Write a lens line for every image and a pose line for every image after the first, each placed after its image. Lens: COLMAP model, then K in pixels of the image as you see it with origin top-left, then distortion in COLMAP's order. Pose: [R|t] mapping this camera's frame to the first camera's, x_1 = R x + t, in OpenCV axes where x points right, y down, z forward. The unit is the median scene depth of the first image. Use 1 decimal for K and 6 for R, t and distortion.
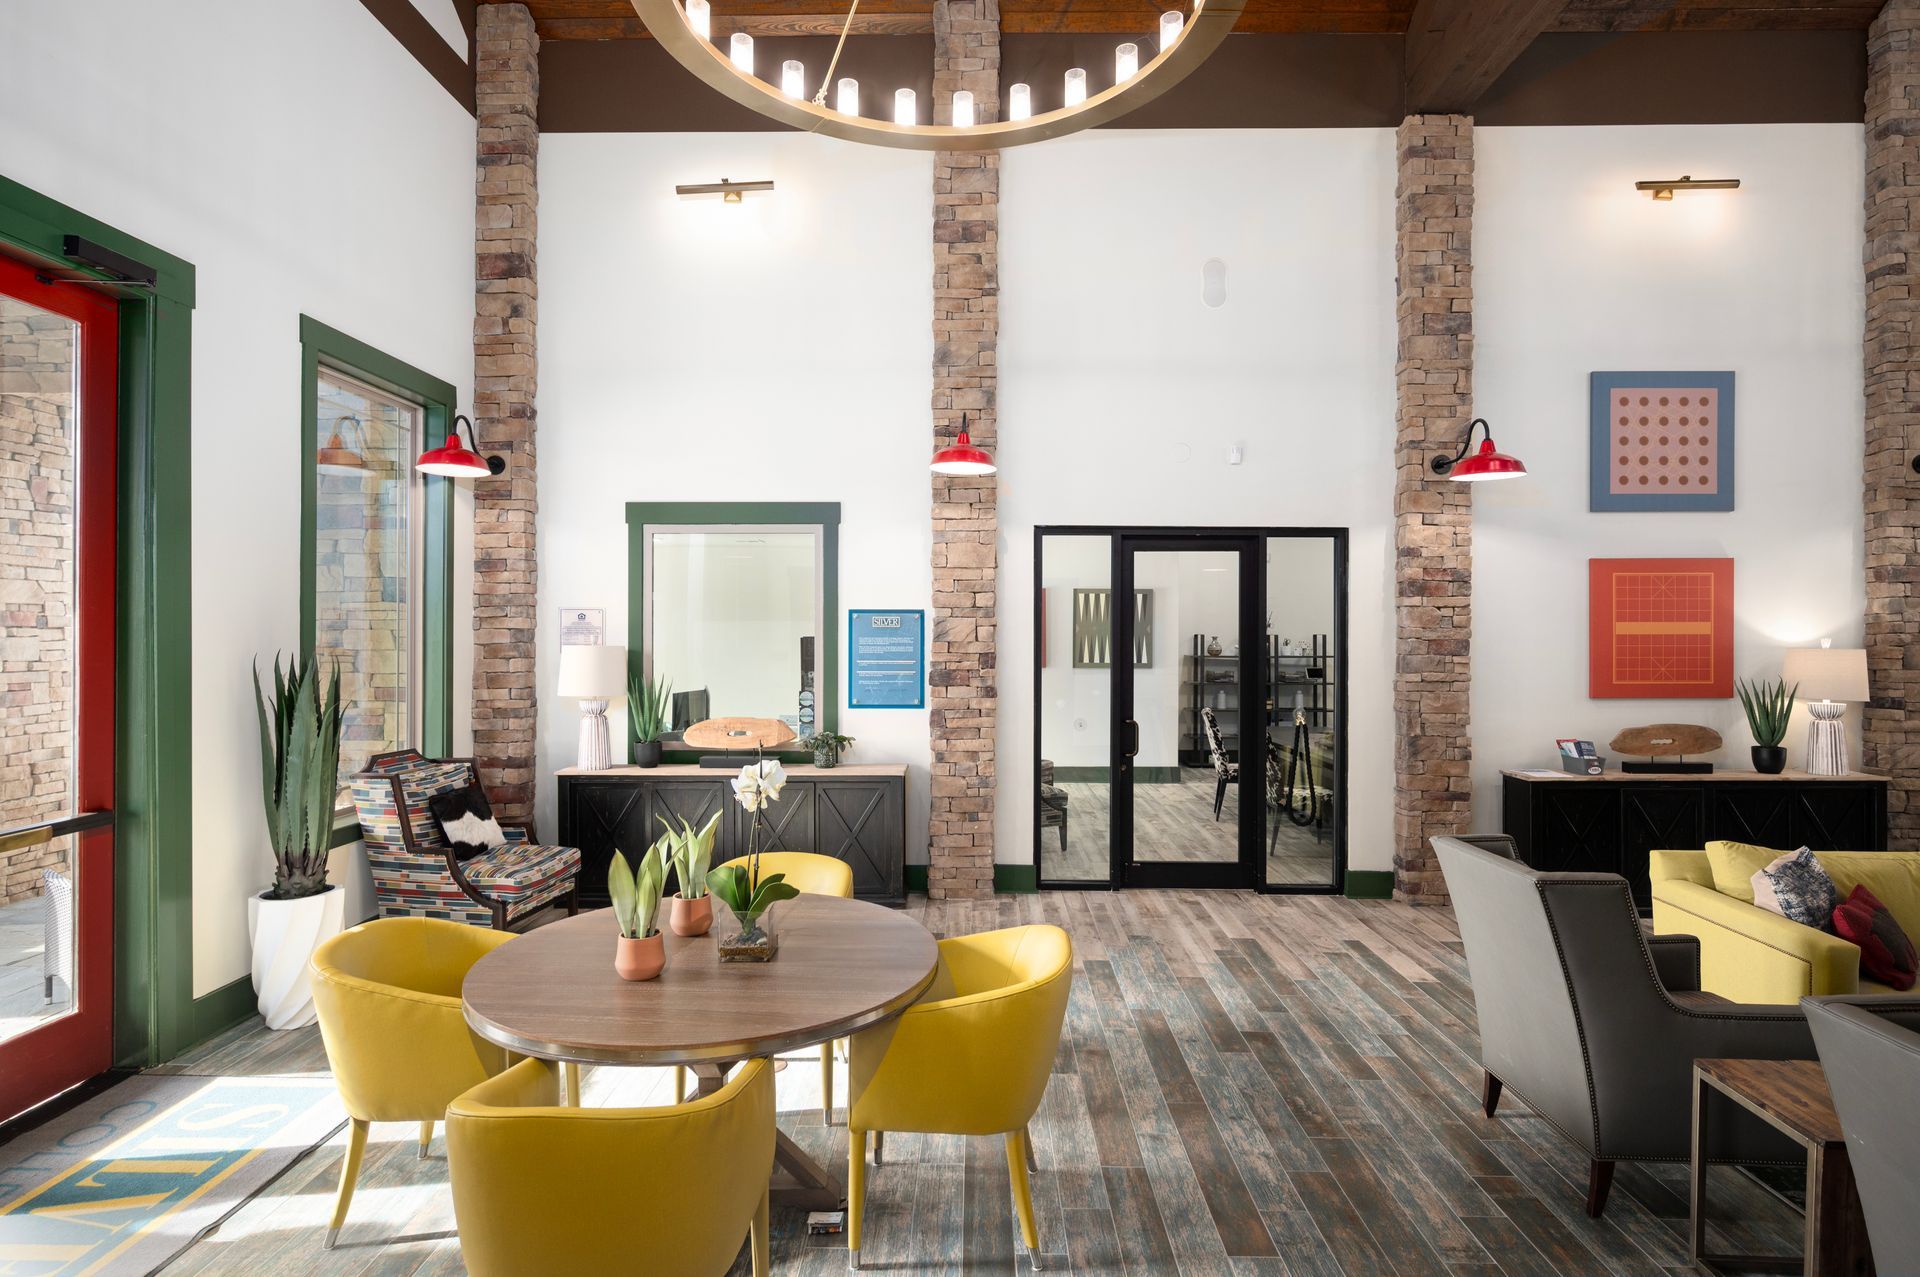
lens RADIAL K [[947.9, 0, 960.3], [0, 947.9, 632.9], [0, 0, 1]] dist [-0.000315, 0.000020]
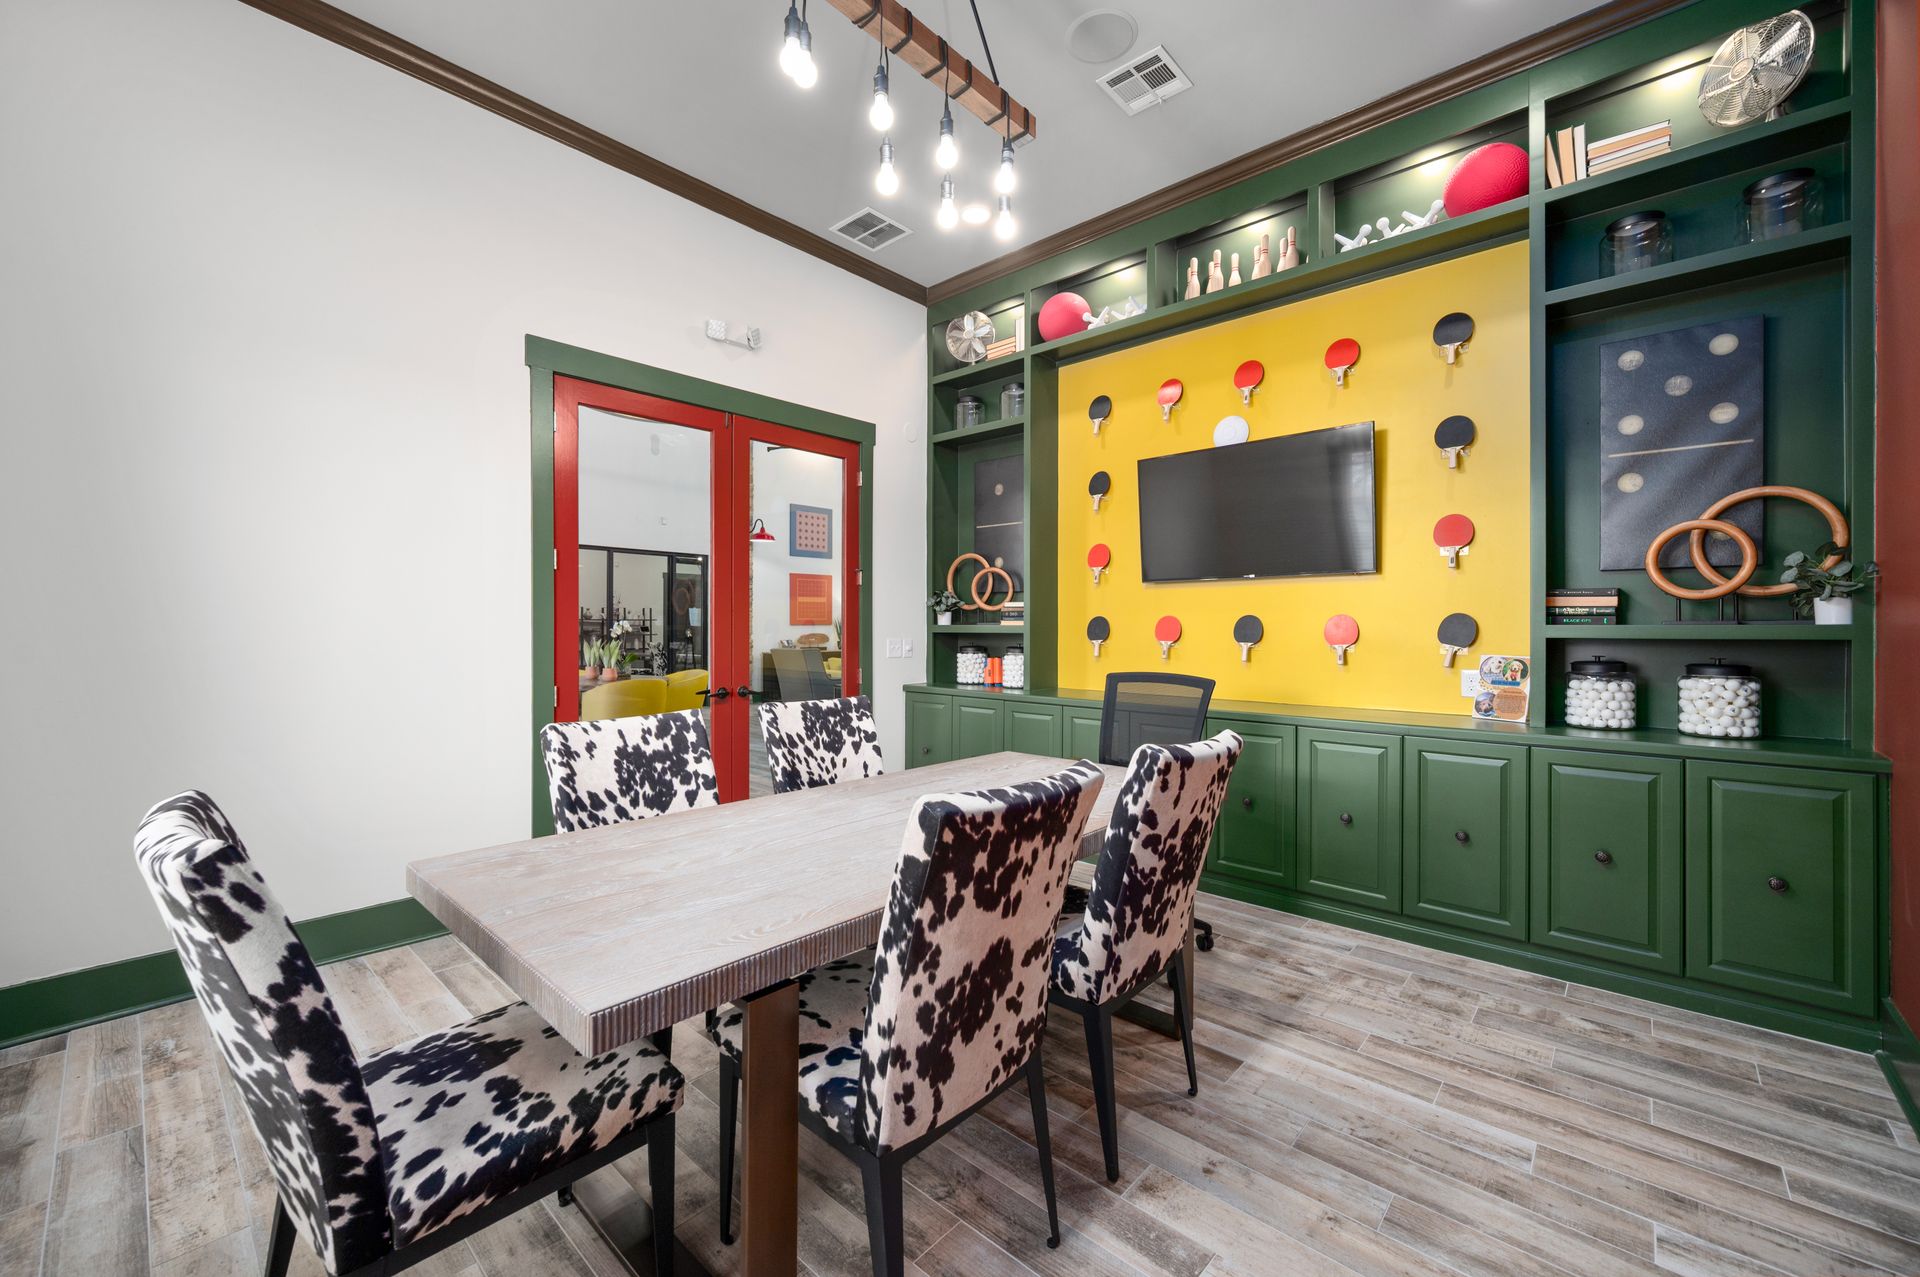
lens RADIAL K [[759.3, 0, 959.8], [0, 759.3, 629.4], [0, 0, 1]] dist [-0.000064, 0.000000]
pose [[0.661151, -0.001171, 0.750252, -0.621145], [-0.000390, 0.999998, 0.001905, 0.075220], [-0.750253, -0.001553, 0.661149, -0.769355]]
